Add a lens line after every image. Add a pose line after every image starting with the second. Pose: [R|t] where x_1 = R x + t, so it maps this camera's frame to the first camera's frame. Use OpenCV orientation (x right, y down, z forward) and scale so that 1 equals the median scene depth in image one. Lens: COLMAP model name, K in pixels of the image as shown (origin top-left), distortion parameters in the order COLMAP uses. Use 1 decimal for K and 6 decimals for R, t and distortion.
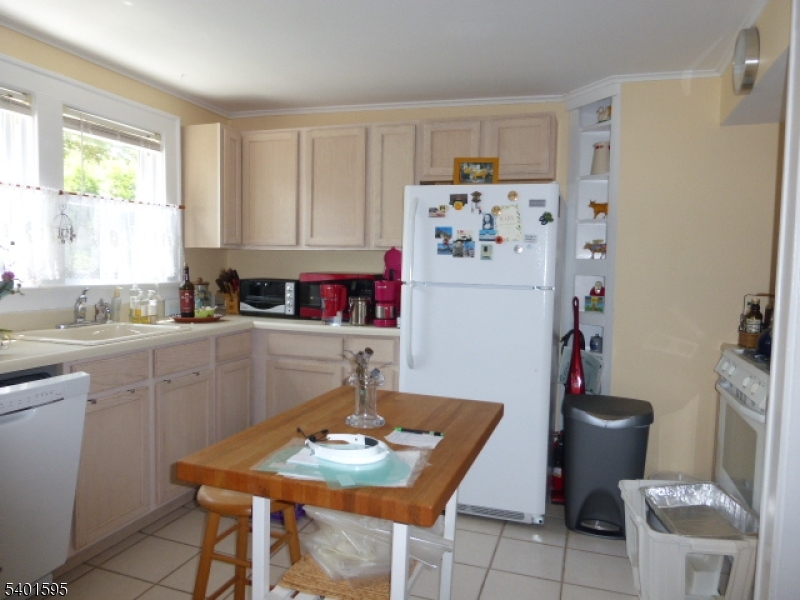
lens RADIAL K [[585.0, 0, 401.7], [0, 585.0, 302.9], [0, 0, 1]] dist [-0.034541, 0.031225]
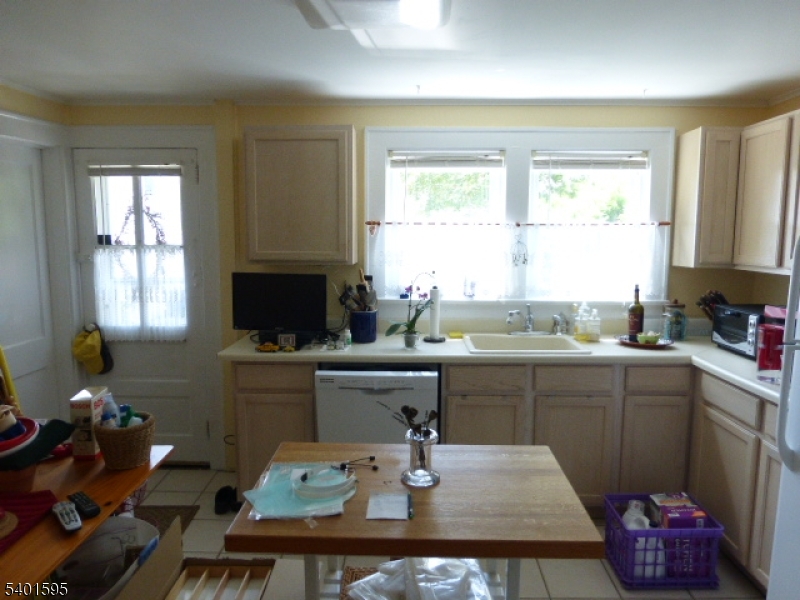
lens RADIAL K [[579.0, 0, 399.4], [0, 579.0, 299.8], [0, 0, 1]] dist [-0.032232, 0.000169]
pose [[0.294364, 0.084162, -0.951980, 0.446778], [-0.061515, 0.995718, 0.069007, -0.087745], [0.953712, 0.038247, 0.298281, 0.346791]]
